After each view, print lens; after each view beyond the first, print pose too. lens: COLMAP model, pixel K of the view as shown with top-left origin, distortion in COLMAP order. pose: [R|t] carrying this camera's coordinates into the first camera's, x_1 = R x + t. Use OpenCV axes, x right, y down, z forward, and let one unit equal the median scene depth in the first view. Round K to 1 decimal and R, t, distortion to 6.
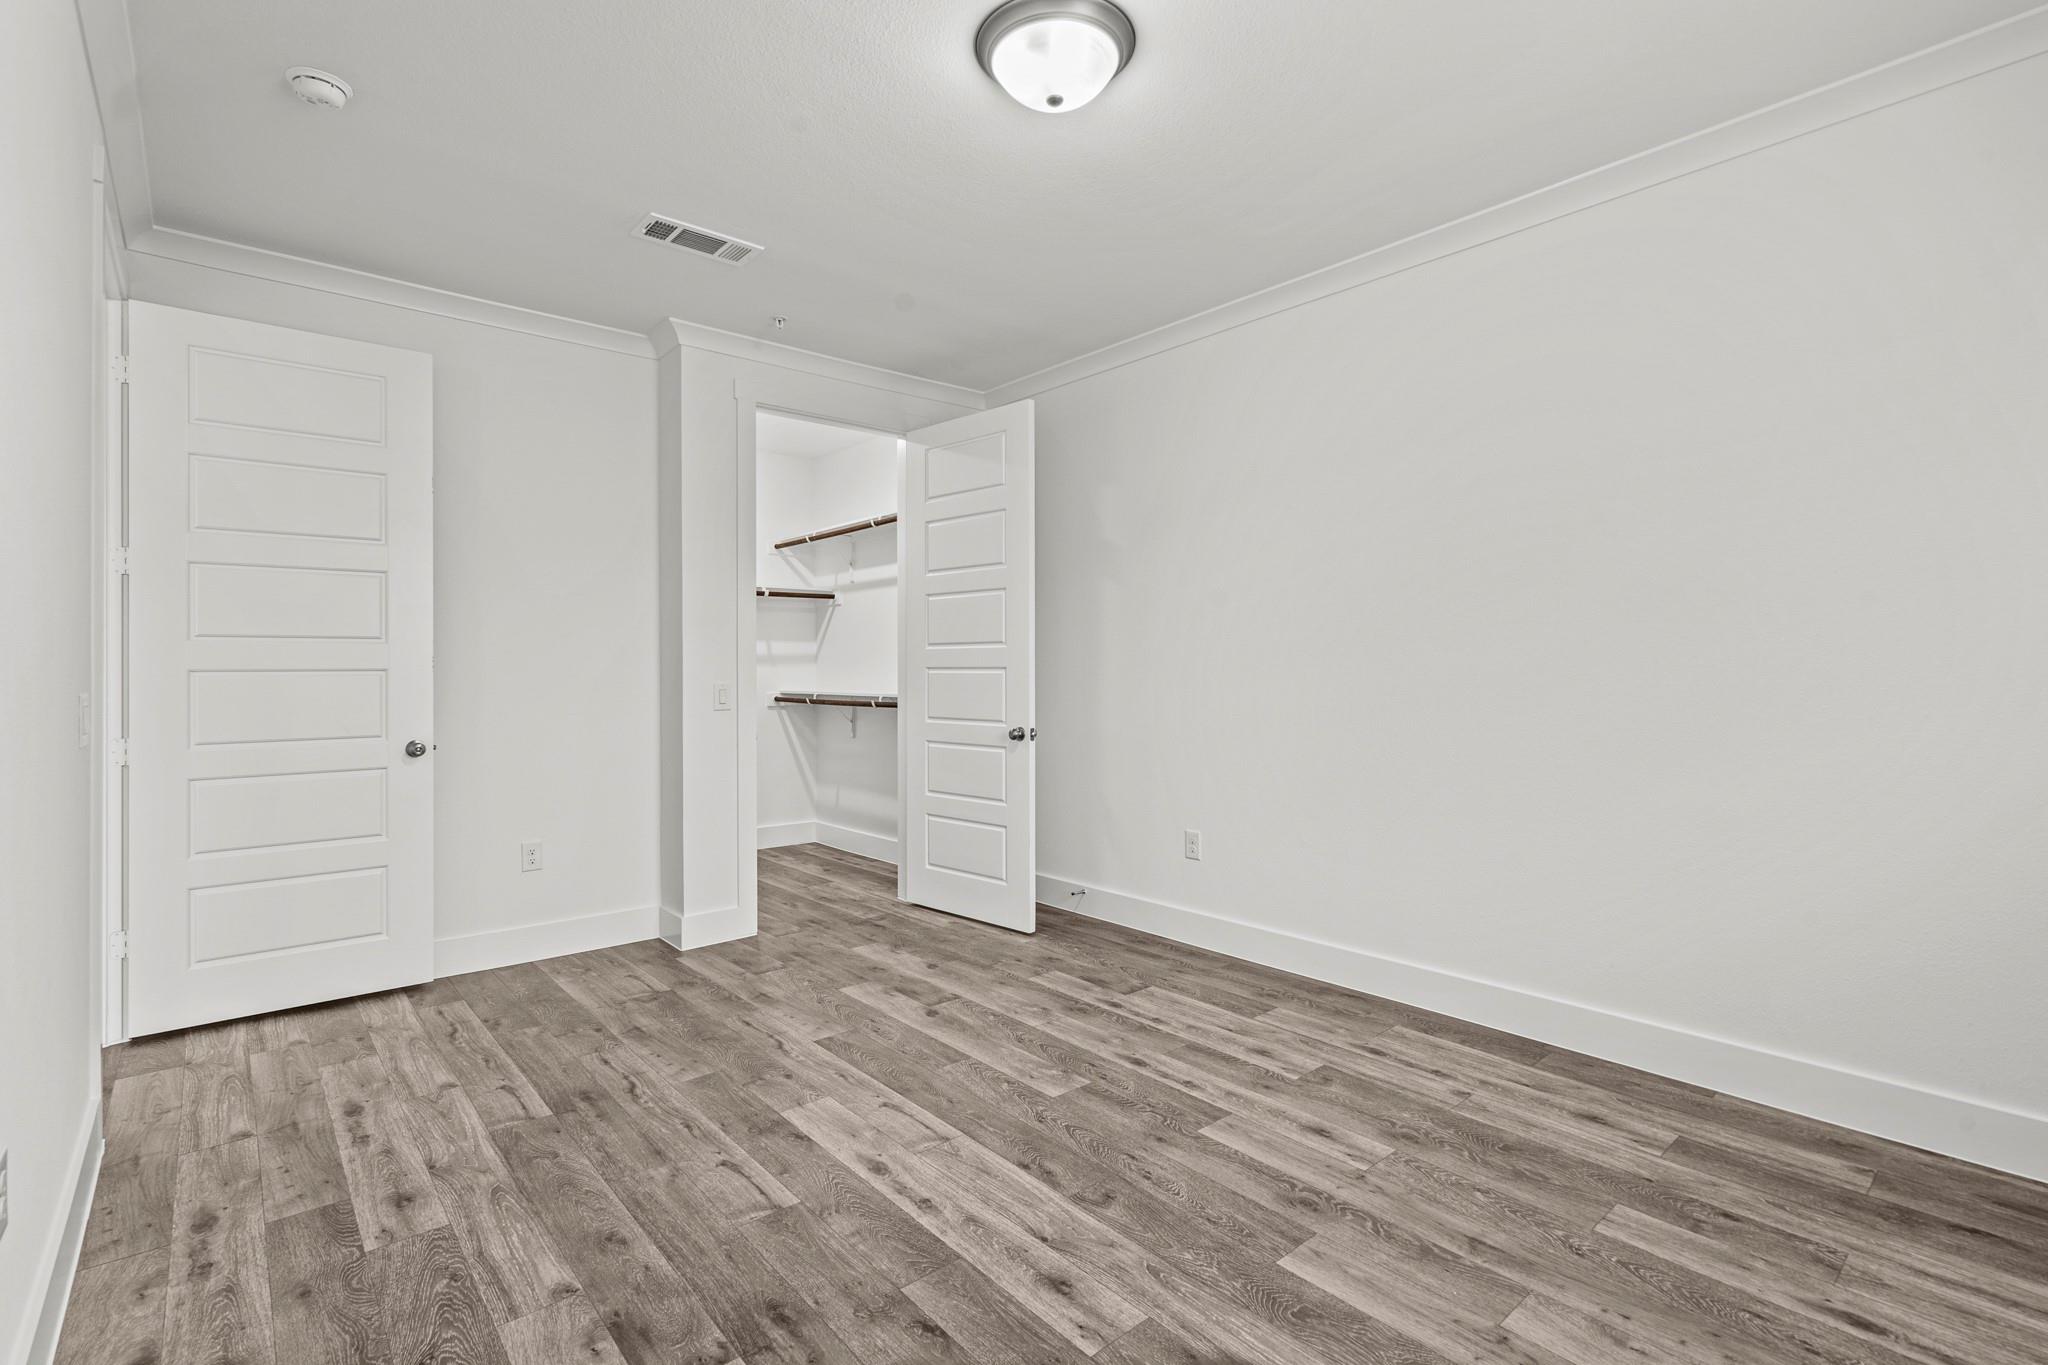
lens RADIAL K [[939.6, 0, 1010.9], [0, 939.6, 680.1], [0, 0, 1]] dist [-0.002862, 0.000674]
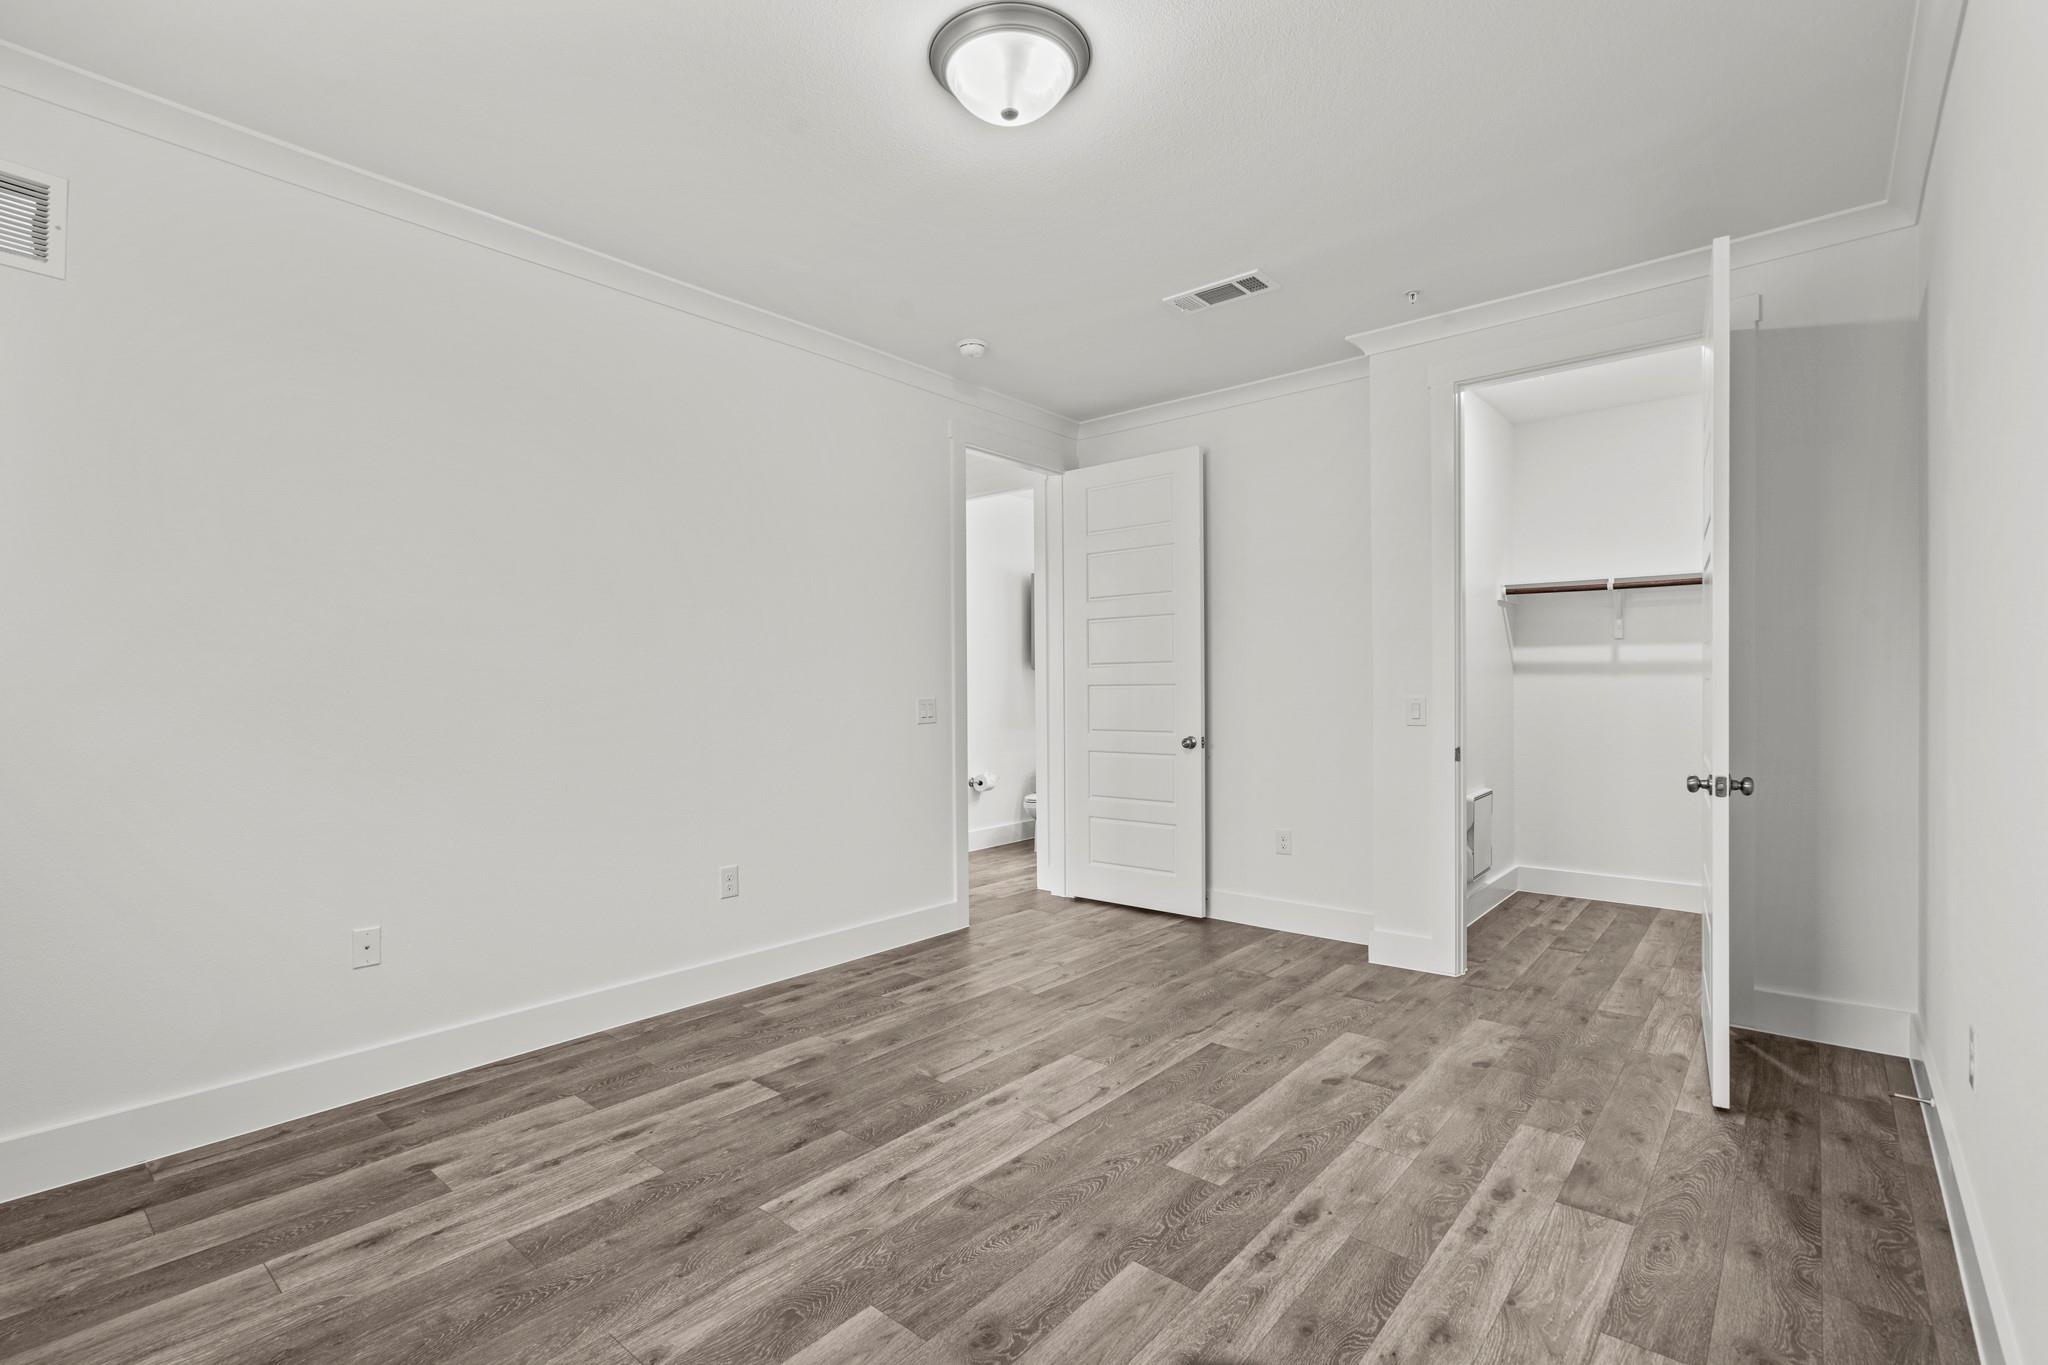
lens RADIAL K [[939.6, 0, 1010.9], [0, 939.6, 680.1], [0, 0, 1]] dist [-0.002862, 0.000674]
pose [[0.154571, -0.006142, -0.987963, 0.900372], [-0.004450, 0.999966, -0.006913, -0.009794], [0.987972, 0.005465, 0.154539, 0.708405]]
